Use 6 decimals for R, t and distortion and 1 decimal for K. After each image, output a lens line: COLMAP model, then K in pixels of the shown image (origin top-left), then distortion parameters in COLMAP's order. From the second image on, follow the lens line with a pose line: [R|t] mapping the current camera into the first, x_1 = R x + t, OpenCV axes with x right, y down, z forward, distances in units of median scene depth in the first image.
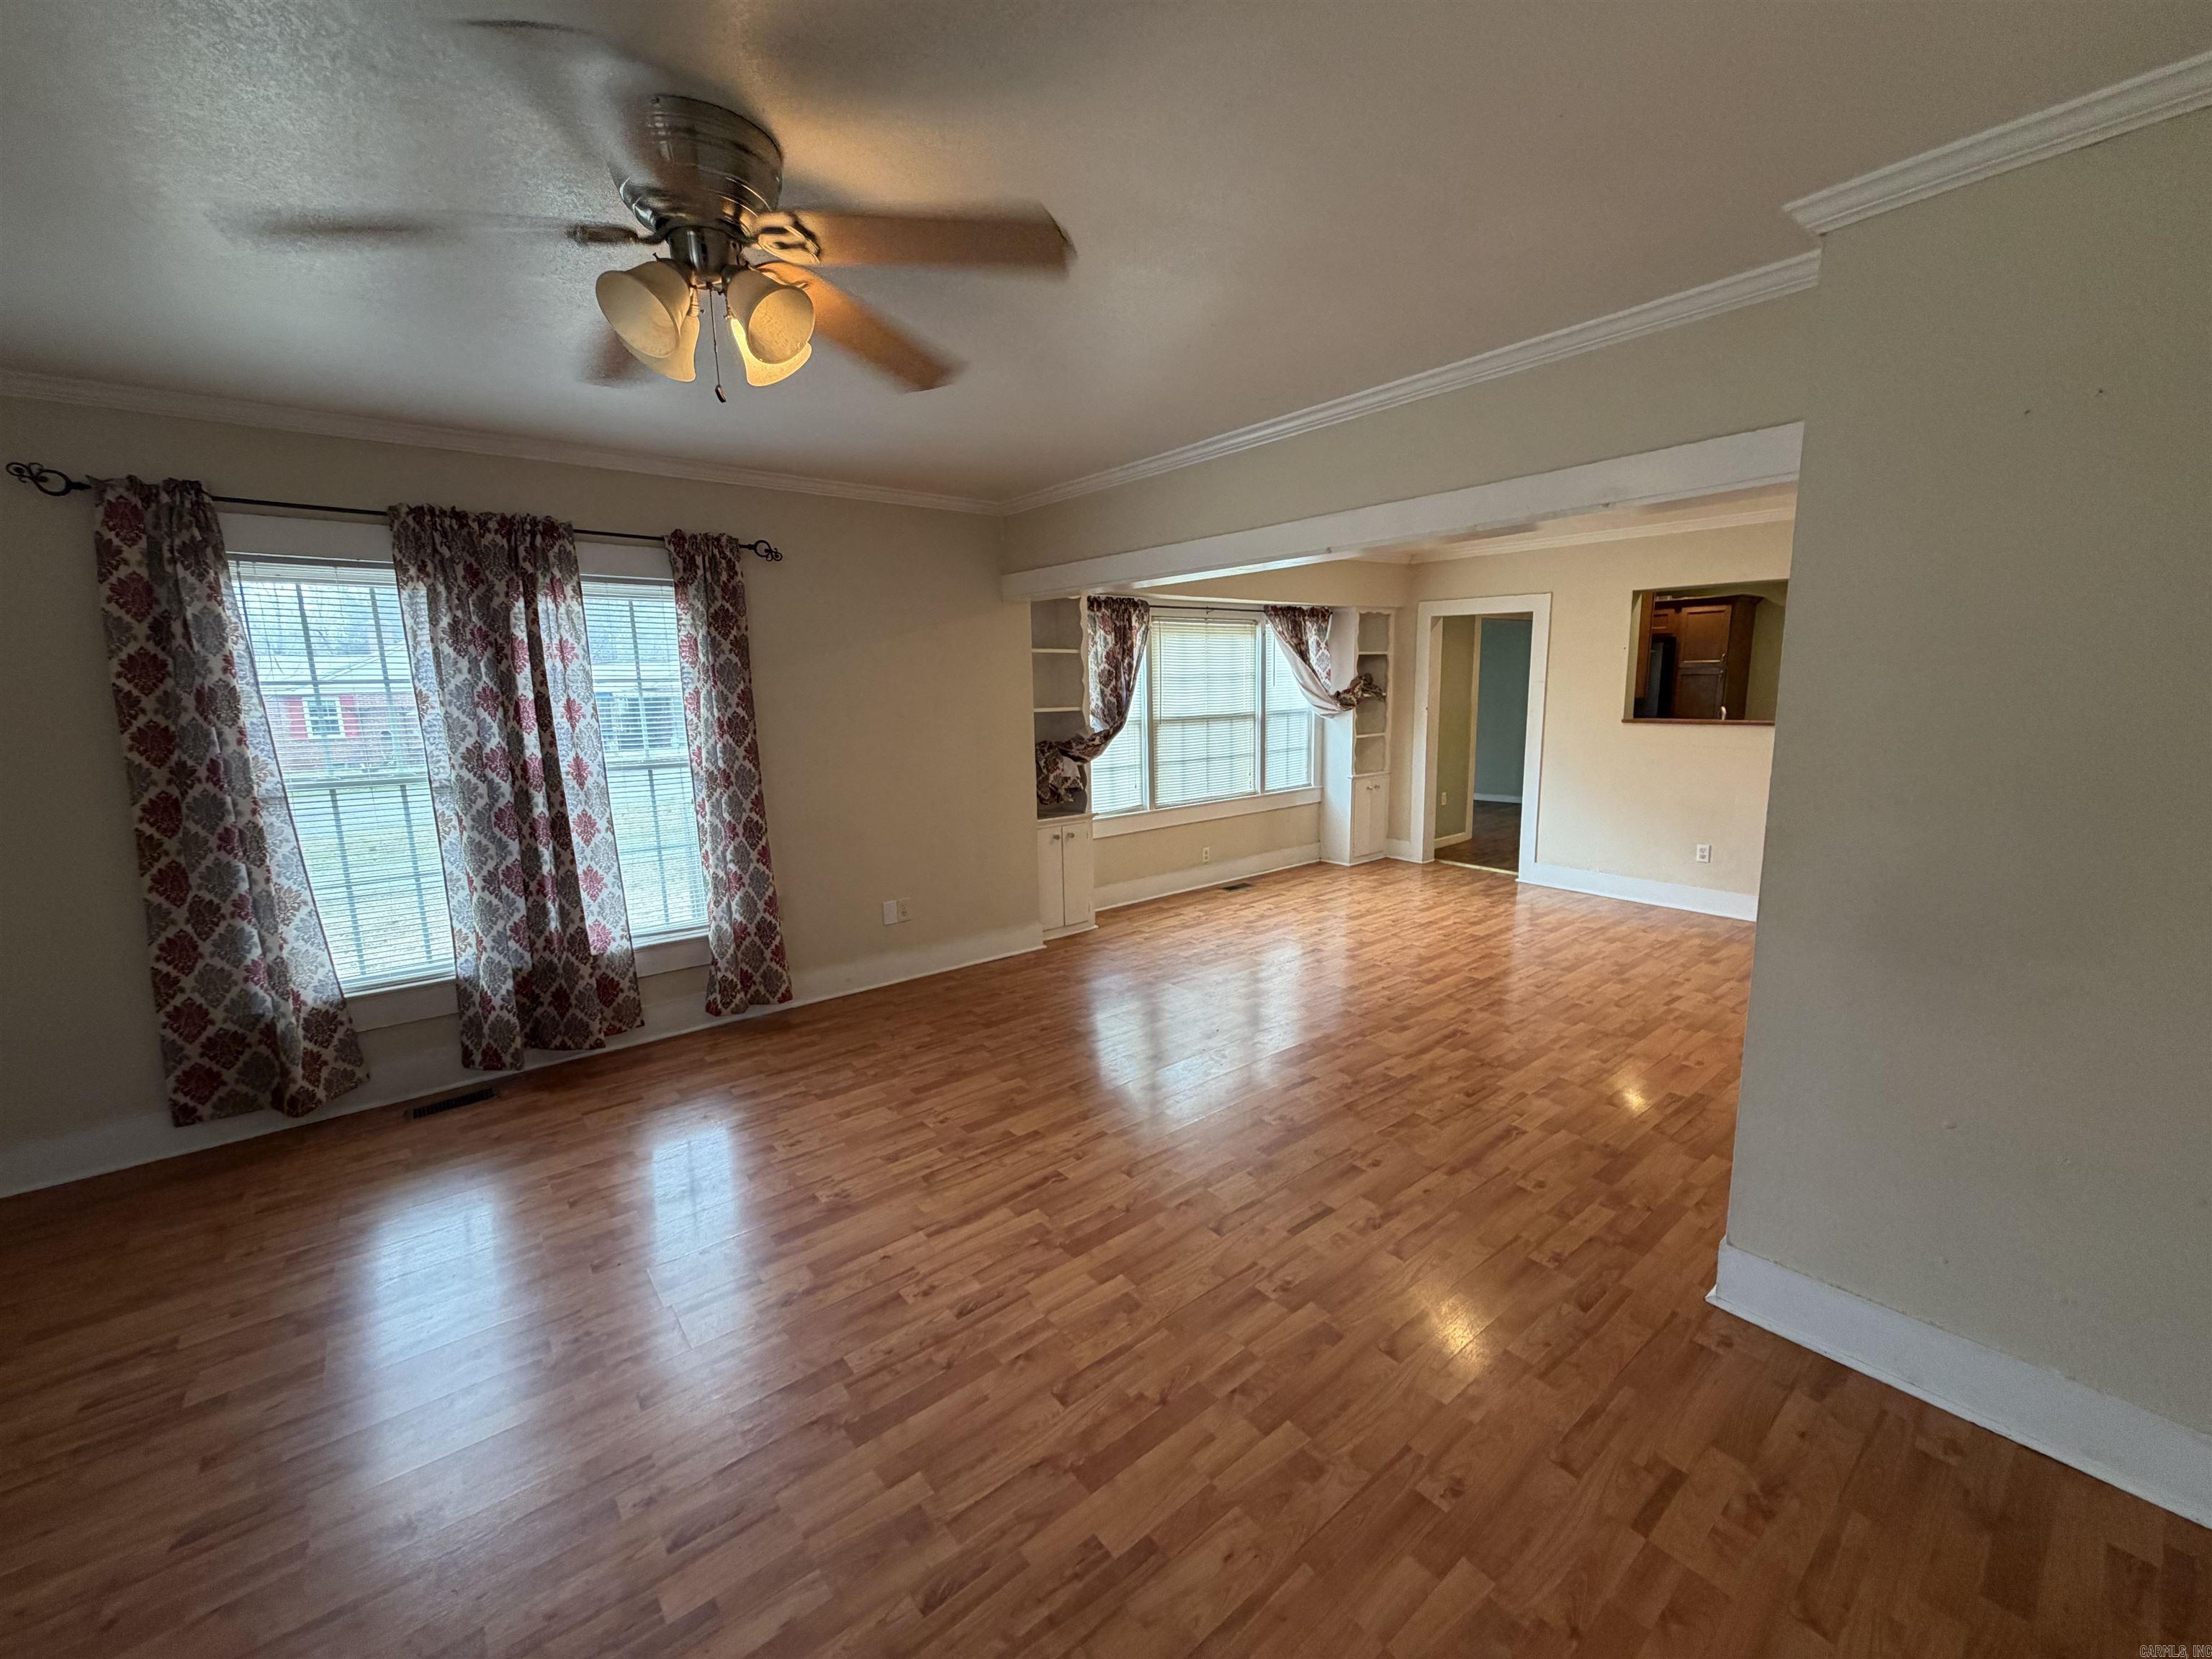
lens RADIAL K [[880.2, 0, 1101.4], [0, 880.2, 829.8], [0, 0, 1]] dist [-0.000614, -0.000374]
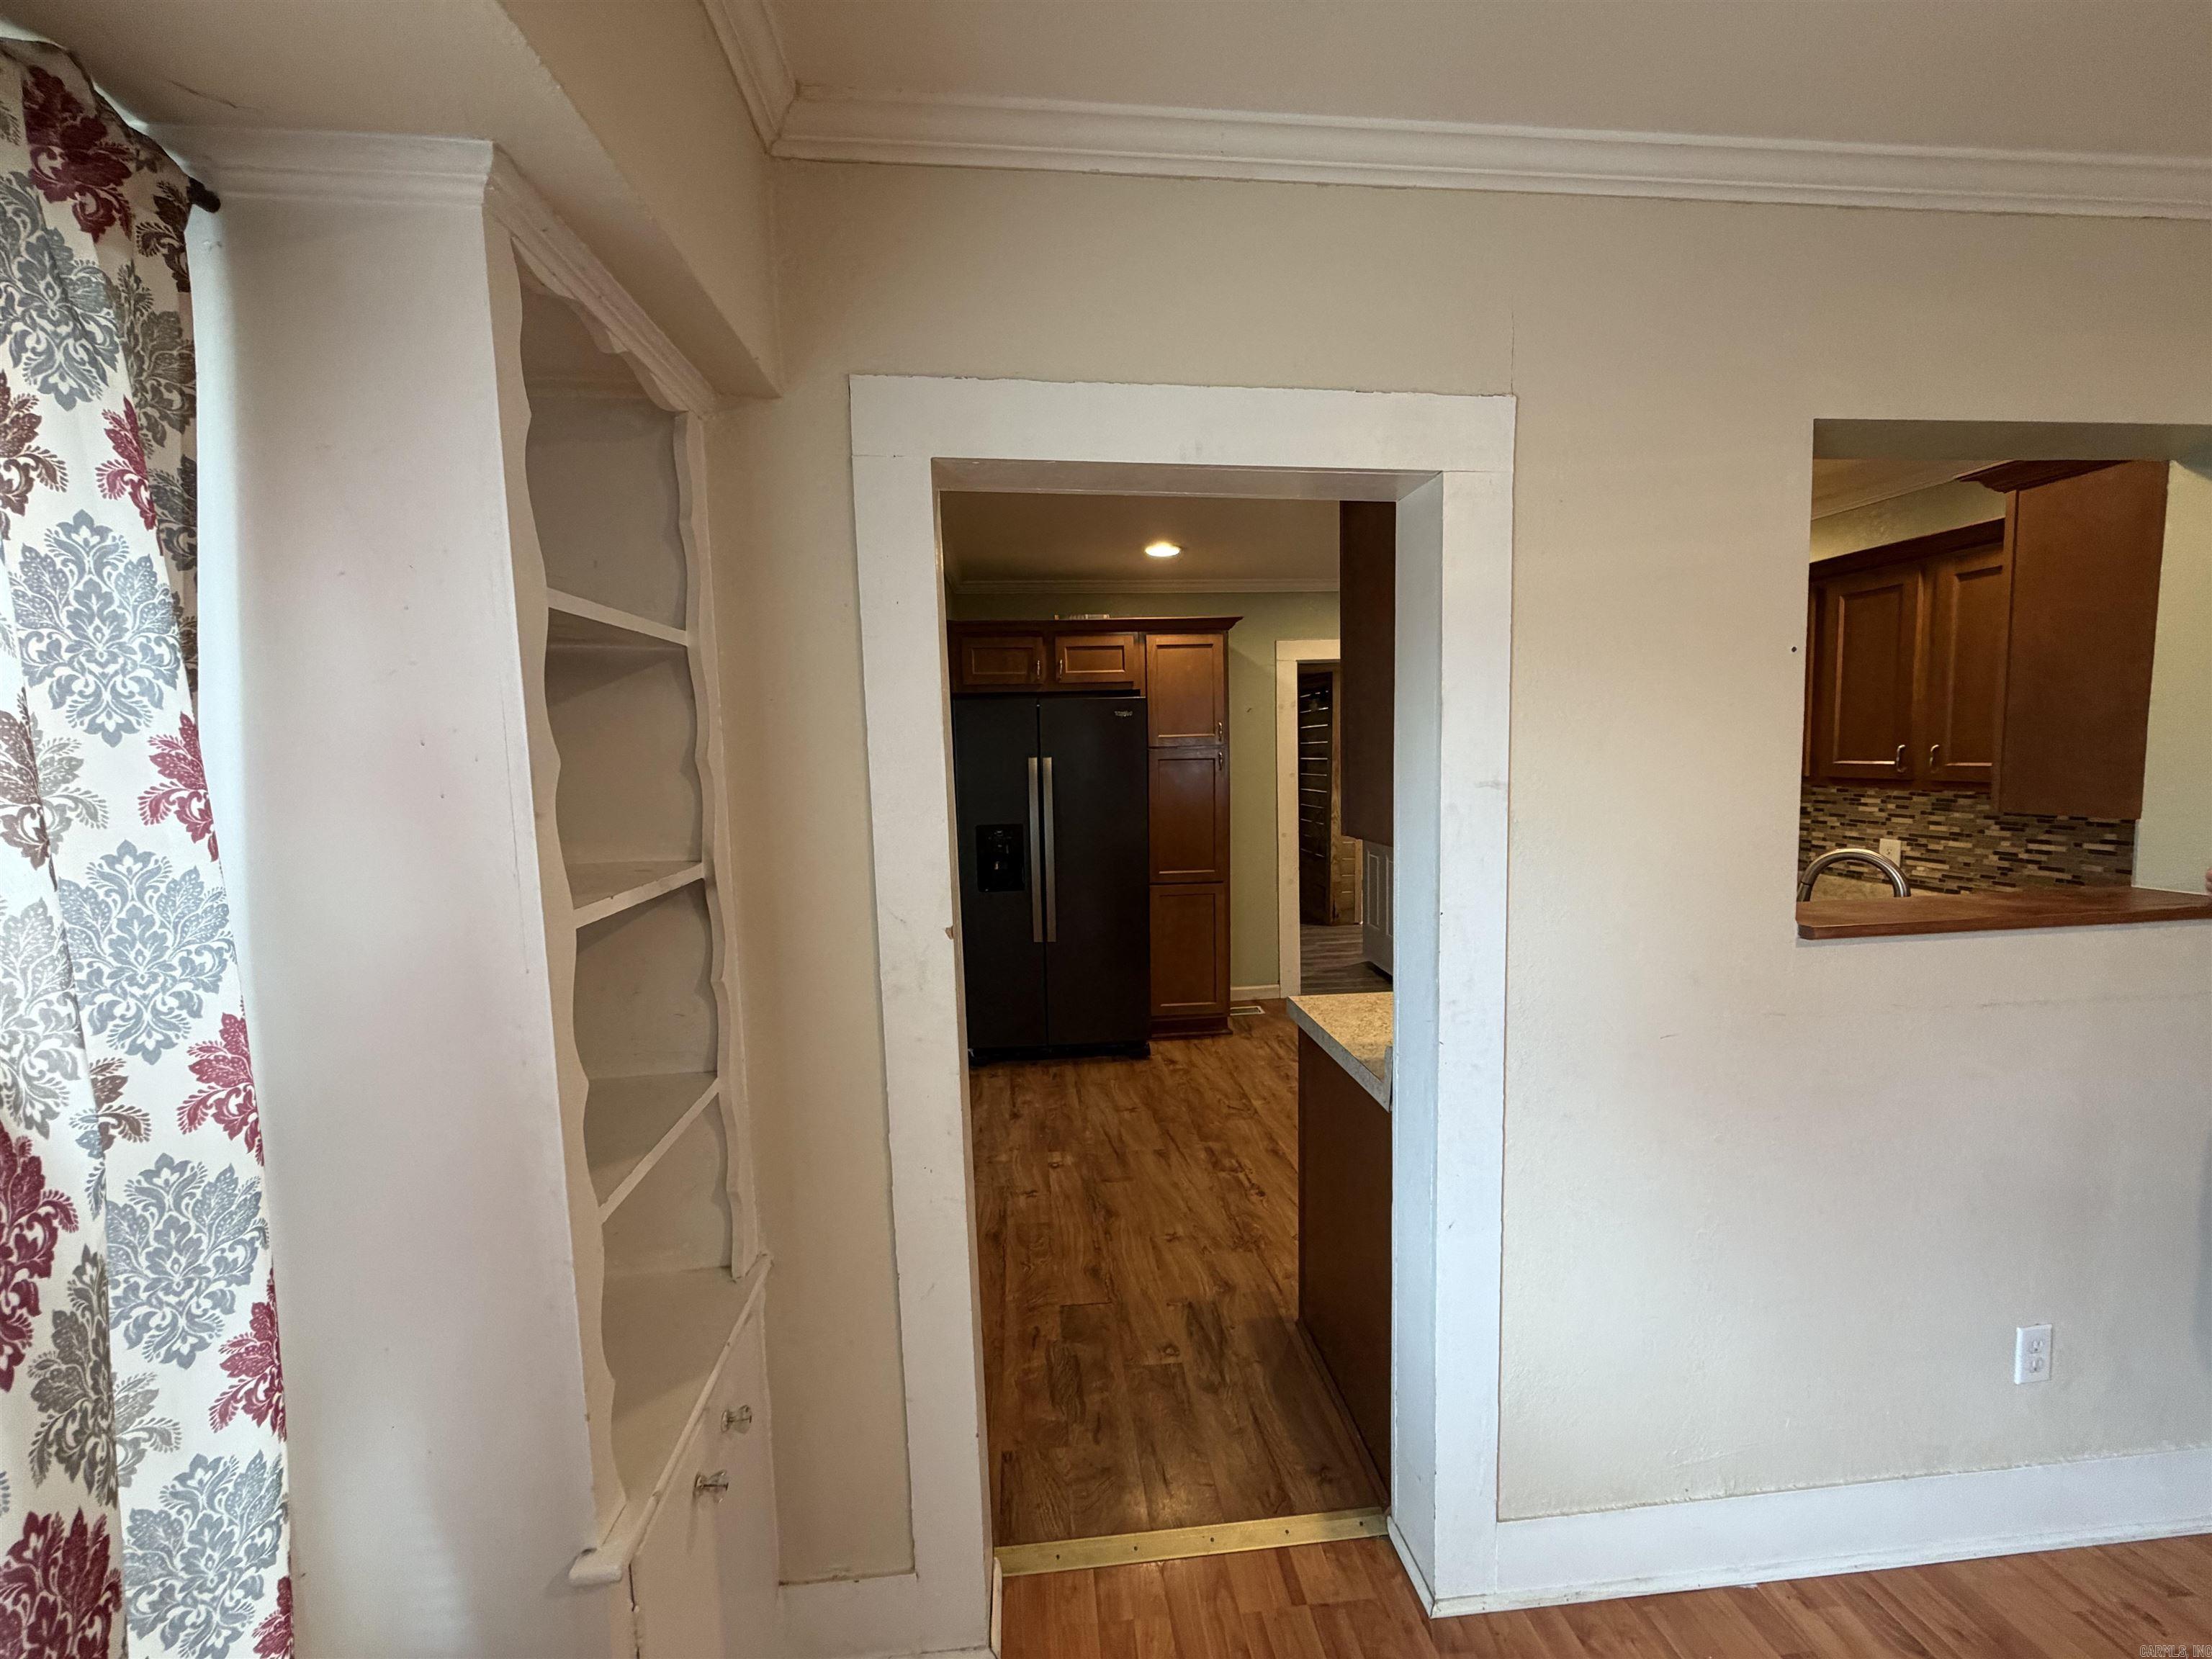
lens RADIAL K [[874.4, 0, 1099.5], [0, 874.4, 831.0], [0, 0, 1]] dist [0.000537, -0.000088]
pose [[0.554809, -0.071897, 0.828866, 0.399599], [0.153328, 0.988030, -0.016928, -0.264903], [-0.817727, 0.136480, 0.559192, 1.507457]]
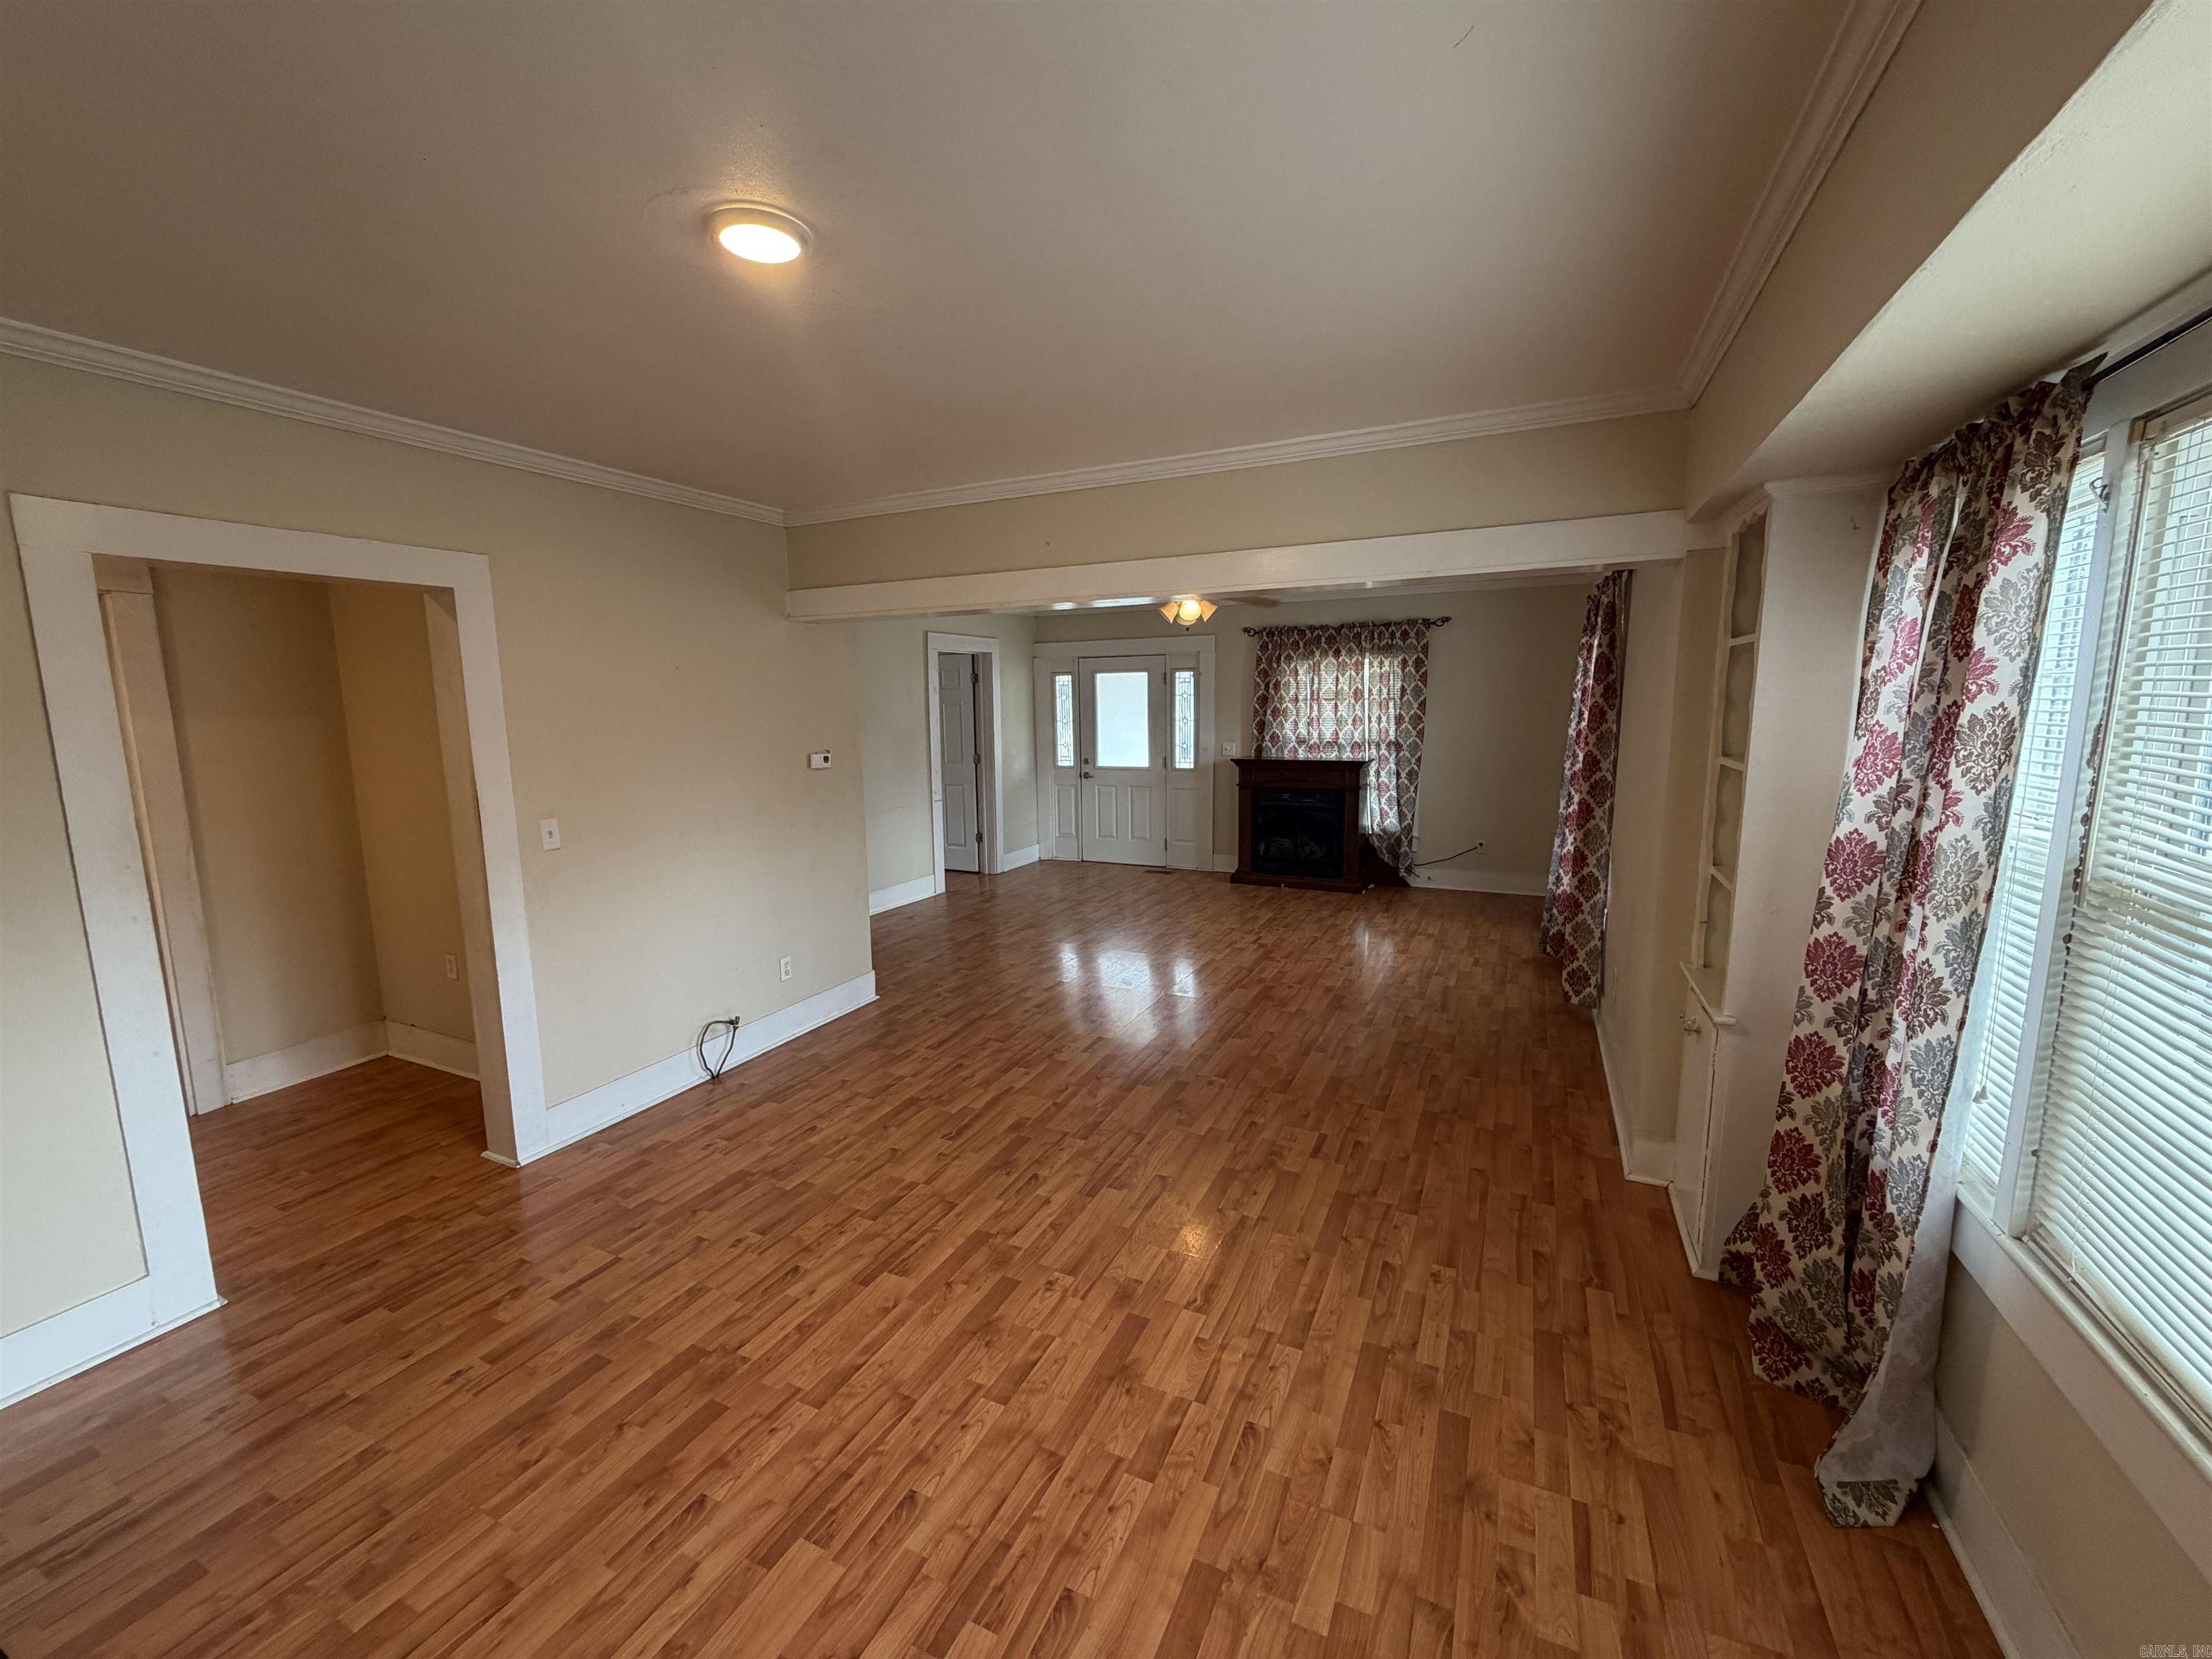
lens RADIAL K [[880.8, 0, 1100.2], [0, 880.8, 831.8], [0, 0, 1]] dist [-0.000474, 0.000273]
pose [[-0.903979, 0.091945, -0.417574, 0.578988], [-0.039681, 0.954351, 0.296039, -0.292955], [0.425731, 0.284183, -0.859065, 1.631025]]
